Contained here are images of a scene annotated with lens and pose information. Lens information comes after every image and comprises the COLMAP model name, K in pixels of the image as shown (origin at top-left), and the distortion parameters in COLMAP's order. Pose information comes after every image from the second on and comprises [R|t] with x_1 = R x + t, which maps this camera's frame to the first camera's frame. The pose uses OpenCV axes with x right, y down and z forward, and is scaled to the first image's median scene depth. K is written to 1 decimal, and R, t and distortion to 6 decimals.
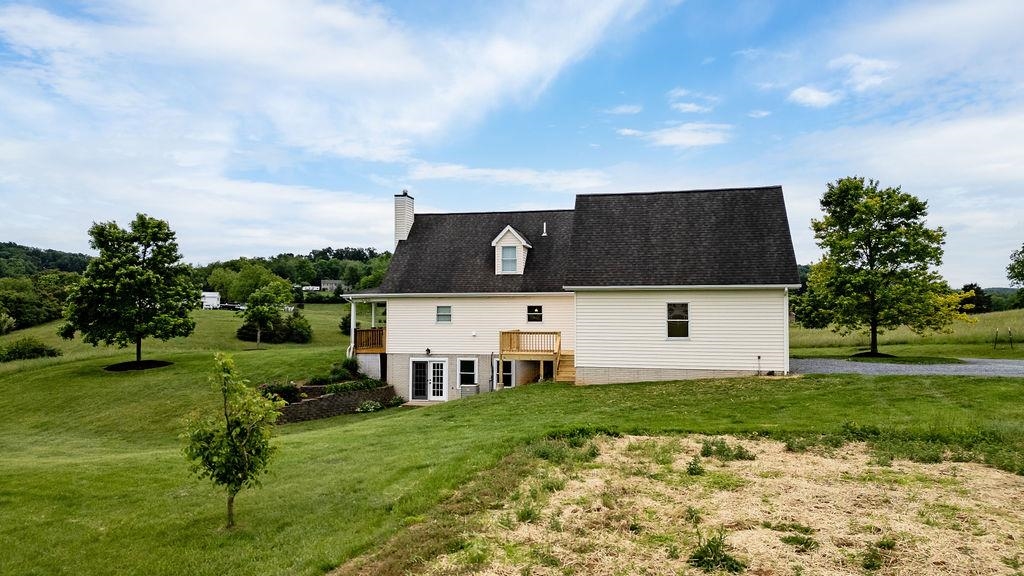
lens RADIAL K [[708.8, 0, 512.0], [0, 708.8, 288.0], [0, 0, 1]] dist [0.098114, -0.001957]
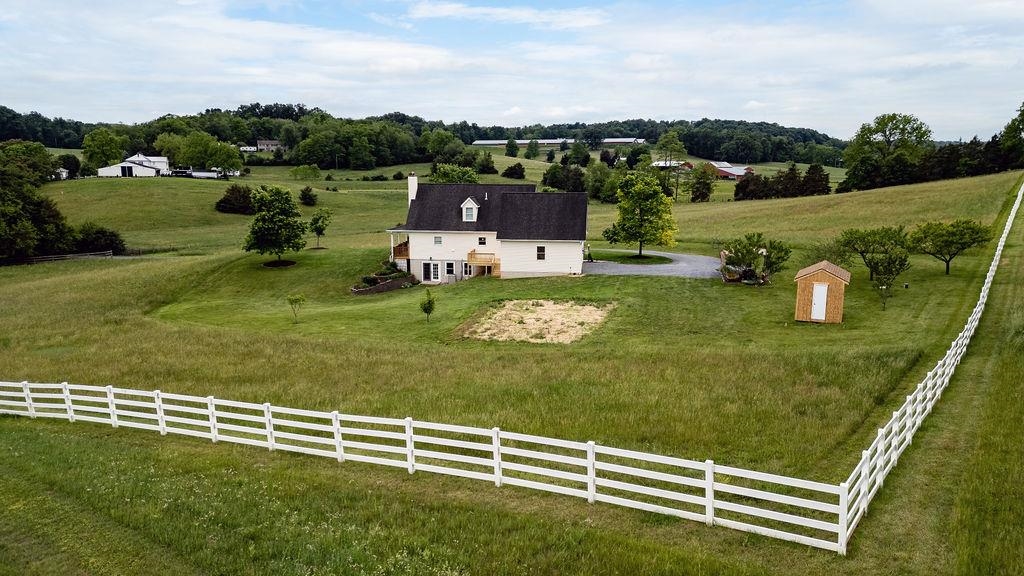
lens RADIAL K [[708.8, 0, 512.0], [0, 708.8, 288.0], [0, 0, 1]] dist [0.098114, -0.001957]
pose [[0.995198, -0.013674, 0.096919, -0.083760], [-0.006728, 0.978295, 0.207107, -0.258350], [-0.097648, -0.206764, 0.973506, -1.068478]]
